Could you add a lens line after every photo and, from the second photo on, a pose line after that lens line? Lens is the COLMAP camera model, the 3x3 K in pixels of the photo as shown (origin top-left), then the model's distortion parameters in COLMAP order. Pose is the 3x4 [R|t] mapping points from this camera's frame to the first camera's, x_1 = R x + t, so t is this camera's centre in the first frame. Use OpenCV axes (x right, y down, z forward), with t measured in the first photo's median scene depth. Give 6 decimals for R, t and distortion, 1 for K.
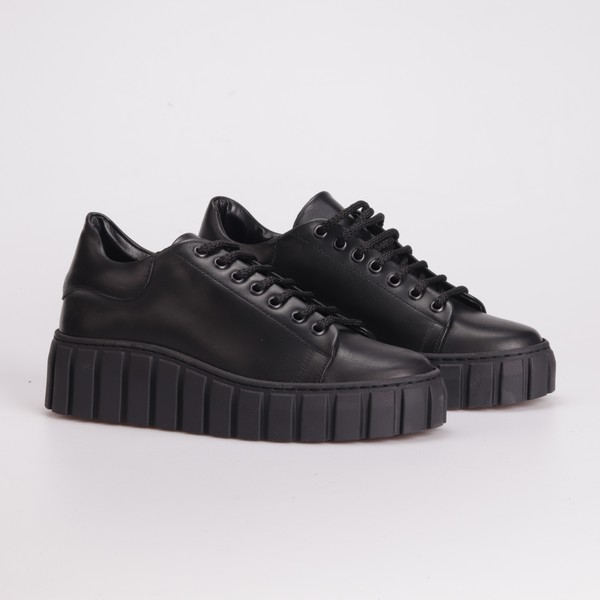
lens RADIAL K [[1948.1, 0, 300.0], [0, 1948.1, 300.0], [0, 0, 1]] dist [0.166376, 0.625401]
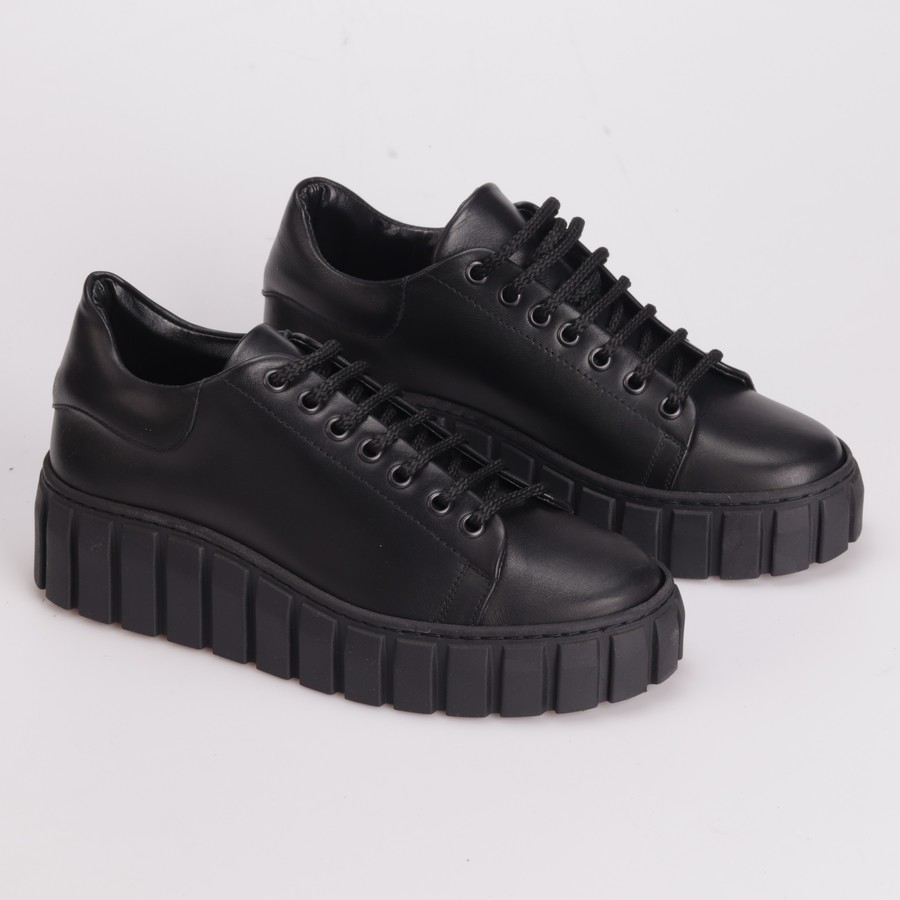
lens RADIAL K [[2922.1, 0, 450.0], [0, 2922.1, 450.0], [0, 0, 1]] dist [0.166376, 0.625401]
pose [[0.999883, -0.010799, -0.010859, 0.012003], [0.013665, 0.949251, 0.314223, -0.287464], [0.006915, -0.314334, 0.949287, 0.139562]]
